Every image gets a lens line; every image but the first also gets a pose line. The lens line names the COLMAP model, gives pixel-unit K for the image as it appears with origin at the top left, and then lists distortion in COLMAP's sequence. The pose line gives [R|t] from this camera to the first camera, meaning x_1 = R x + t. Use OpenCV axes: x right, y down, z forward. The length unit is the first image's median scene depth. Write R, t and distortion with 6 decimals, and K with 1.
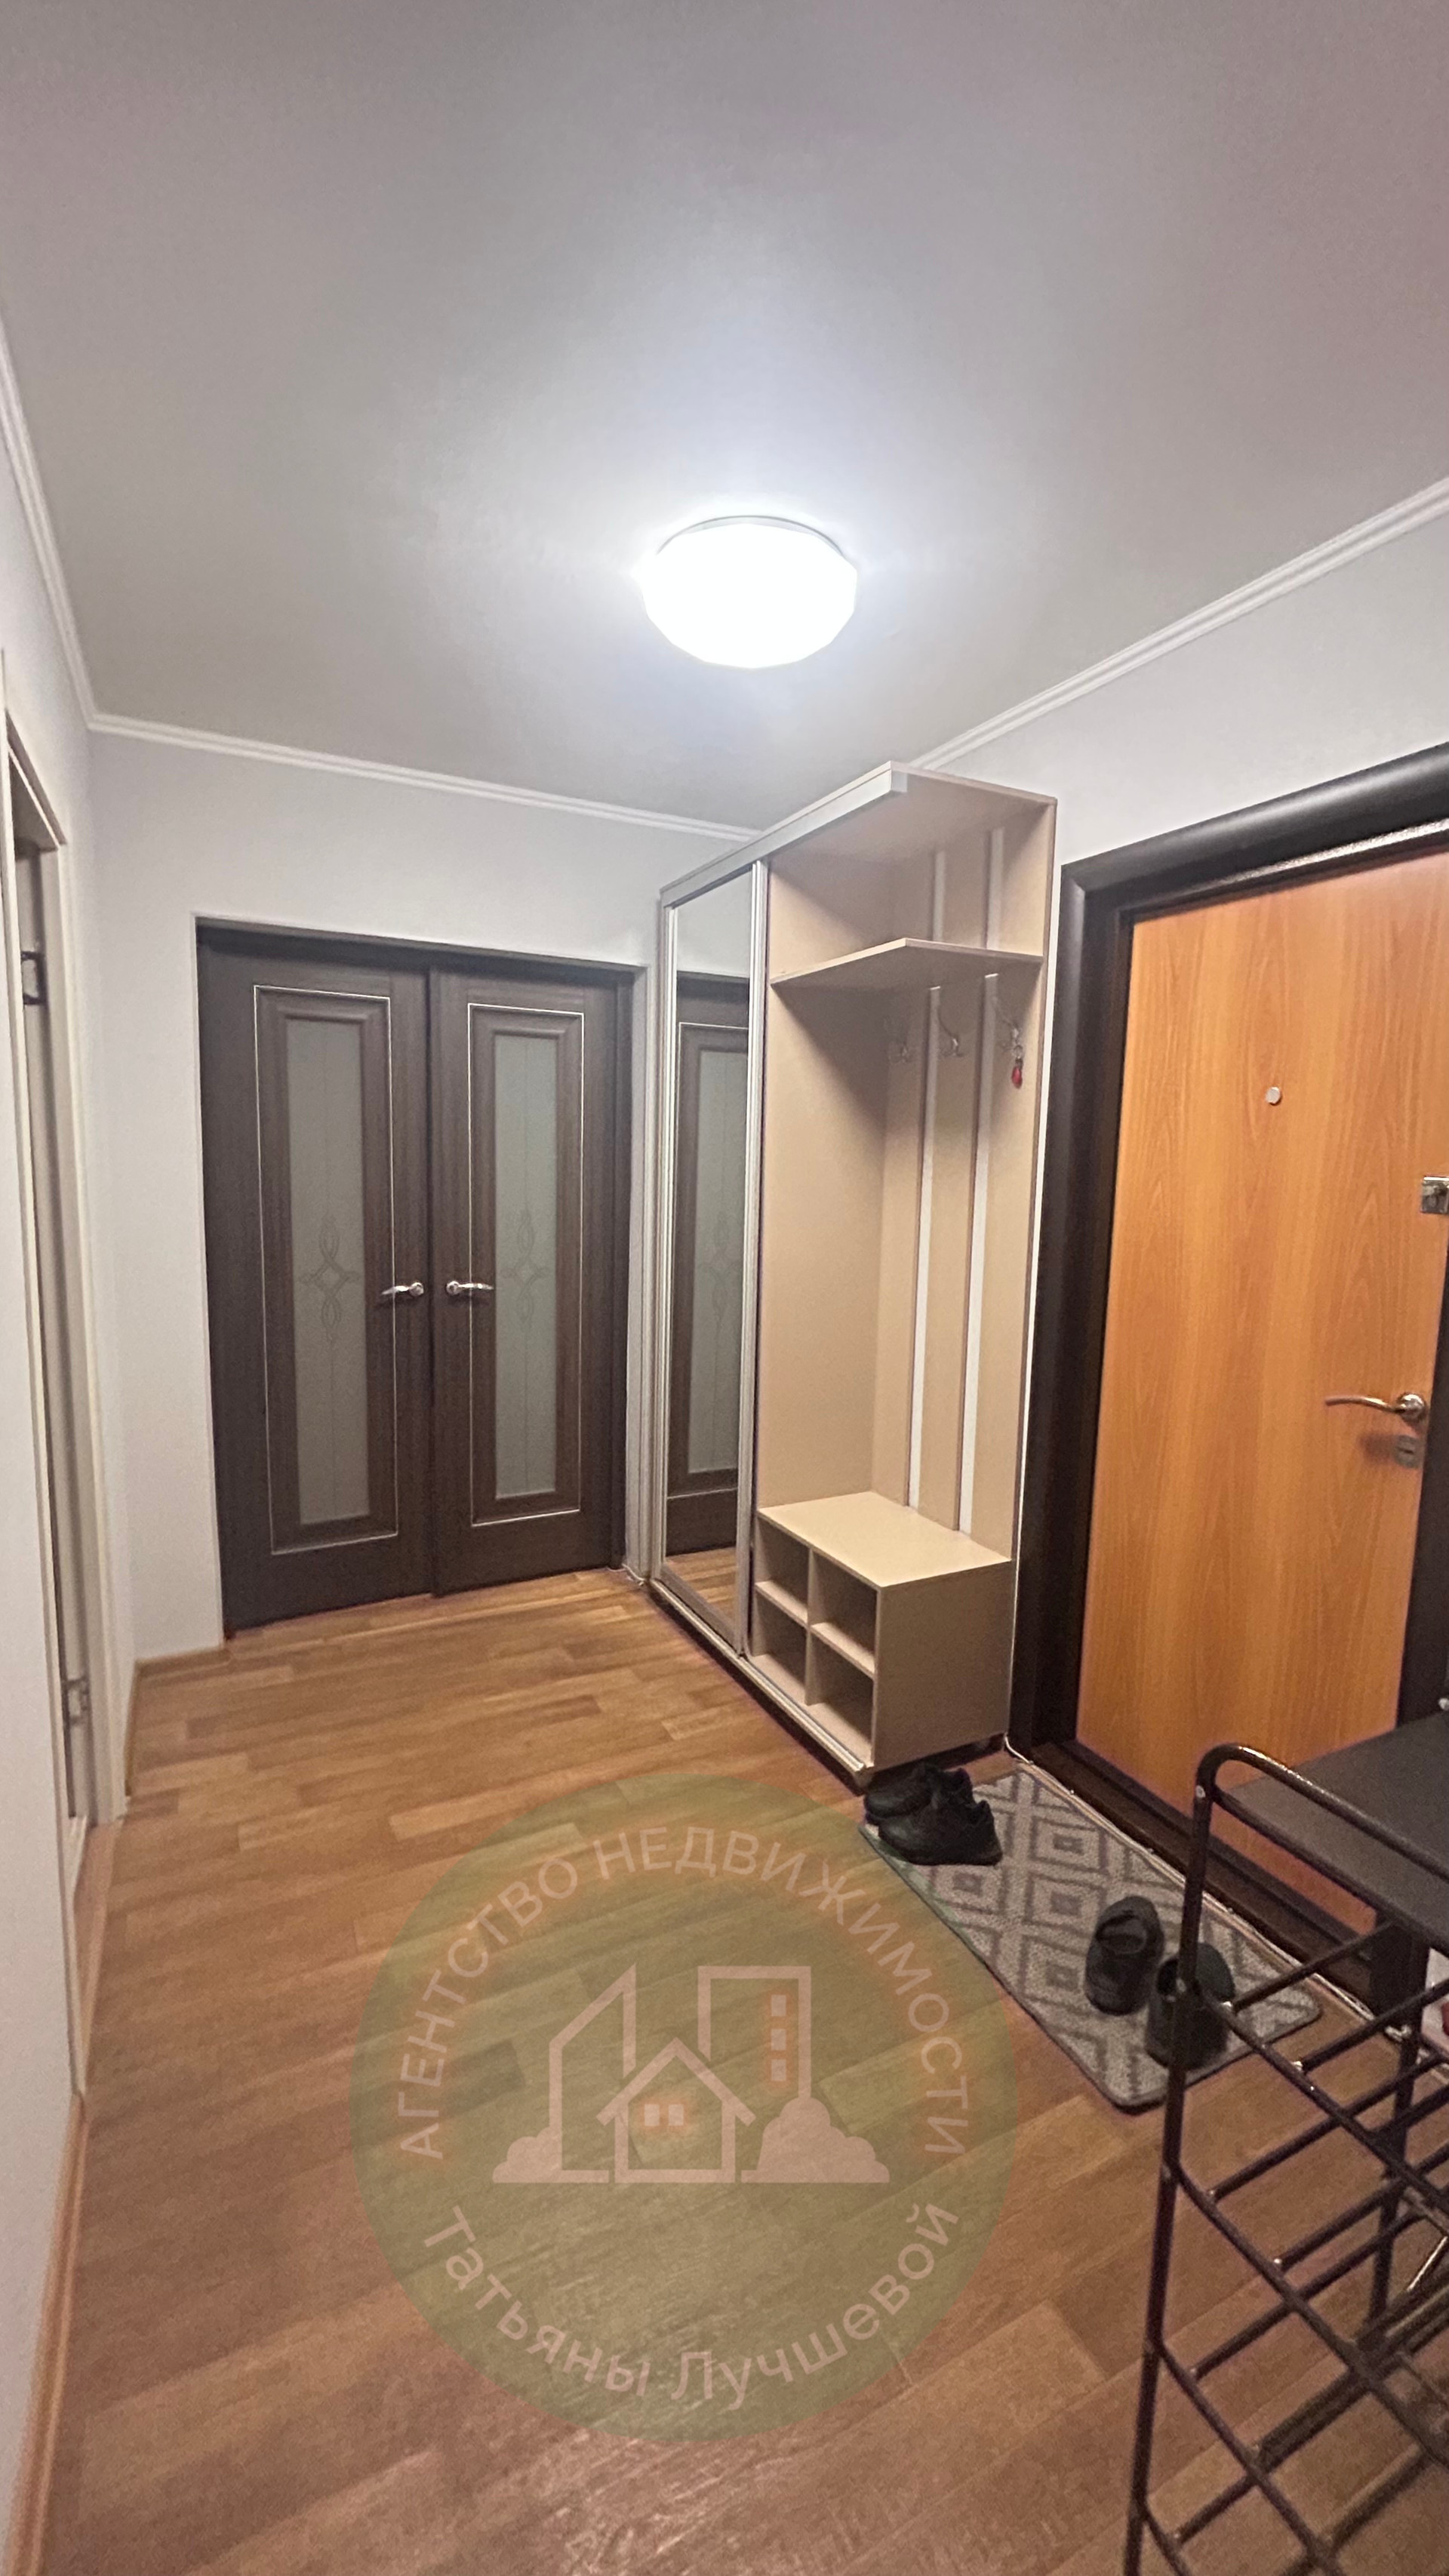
lens RADIAL K [[1047.4, 0, 716.2], [0, 1047.4, 1277.4], [0, 0, 1]] dist [-0.003109, 0.000793]
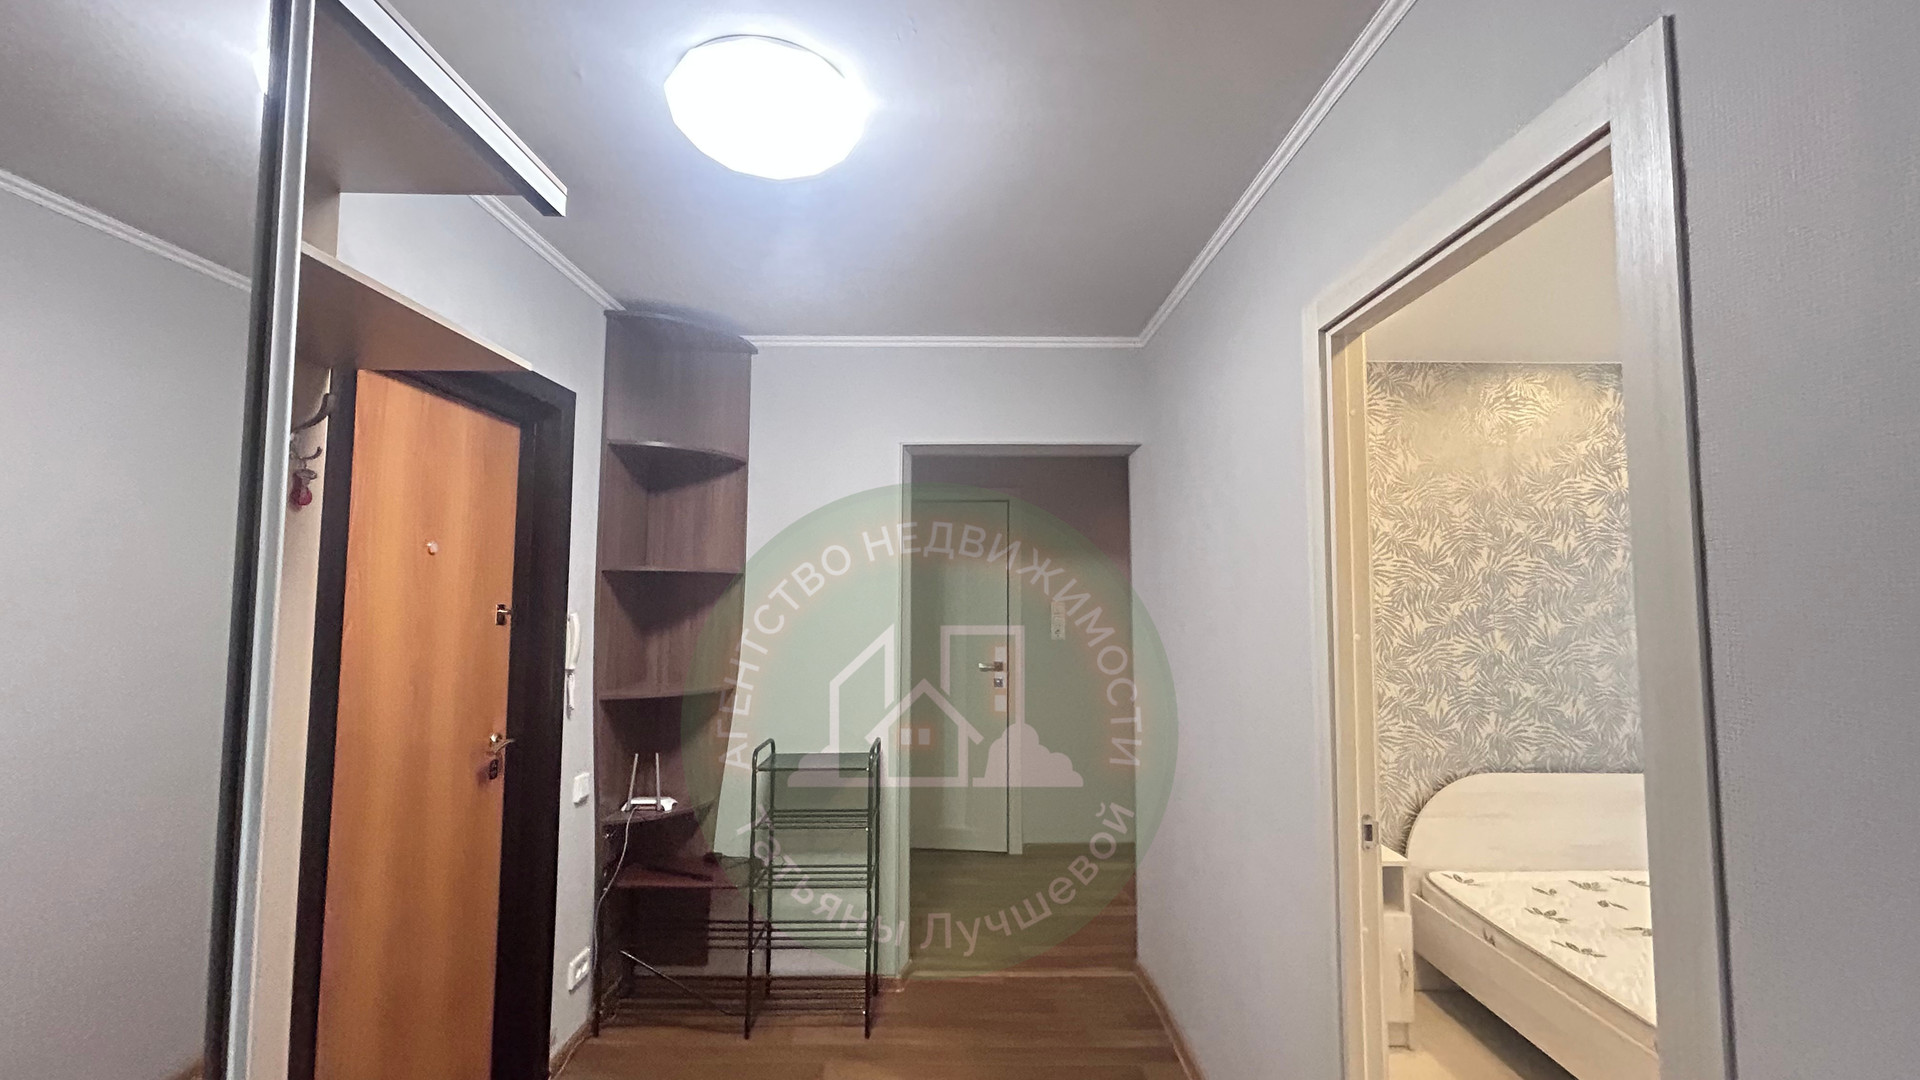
lens RADIAL K [[780.7, 0, 961.6], [0, 780.7, 538.3], [0, 0, 1]] dist [-0.003109, 0.000793]
pose [[-0.897978, 0.000634, 0.440040, -0.443346], [0.028248, 0.998019, 0.056208, -0.198699], [-0.439133, 0.062903, -0.896217, 1.419462]]
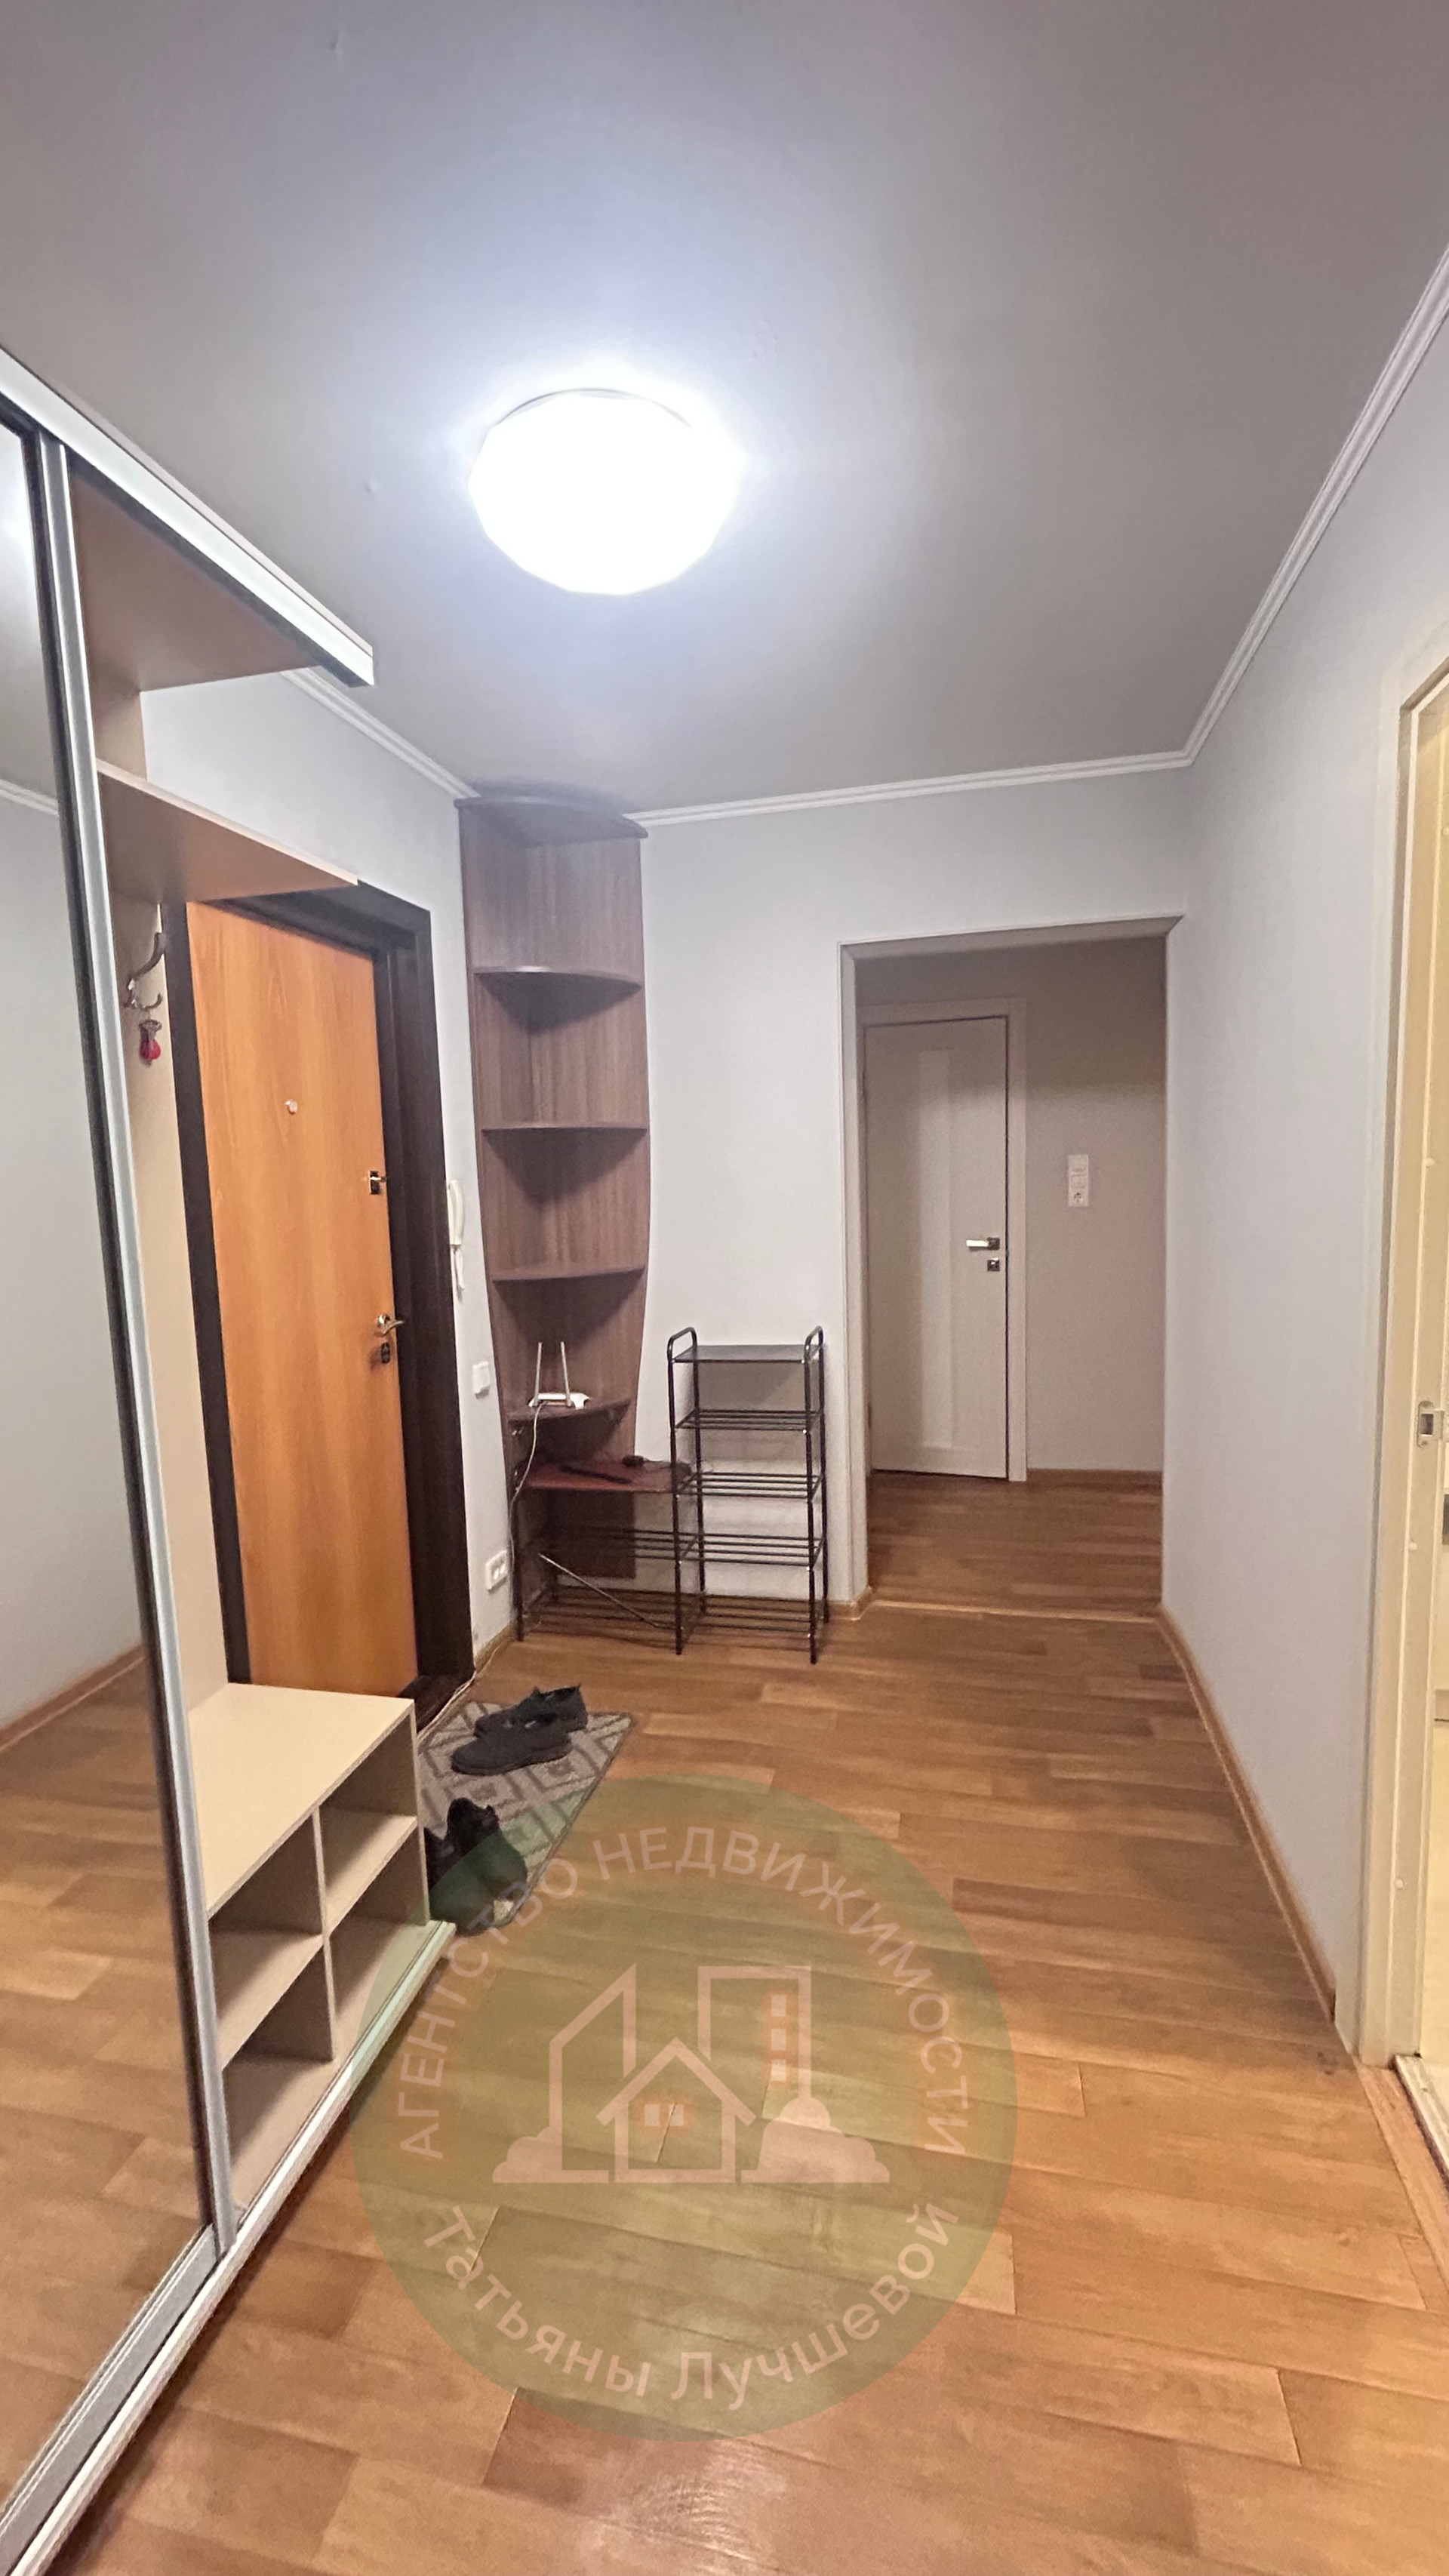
lens RADIAL K [[1047.4, 0, 728.6], [0, 1047.4, 1276.7], [0, 0, 1]] dist [-0.003109, 0.000793]
pose [[-0.773227, -0.068490, 0.630420, -0.531582], [0.091960, 0.971530, 0.218340, -0.178347], [-0.627426, 0.226800, -0.744915, 1.439762]]
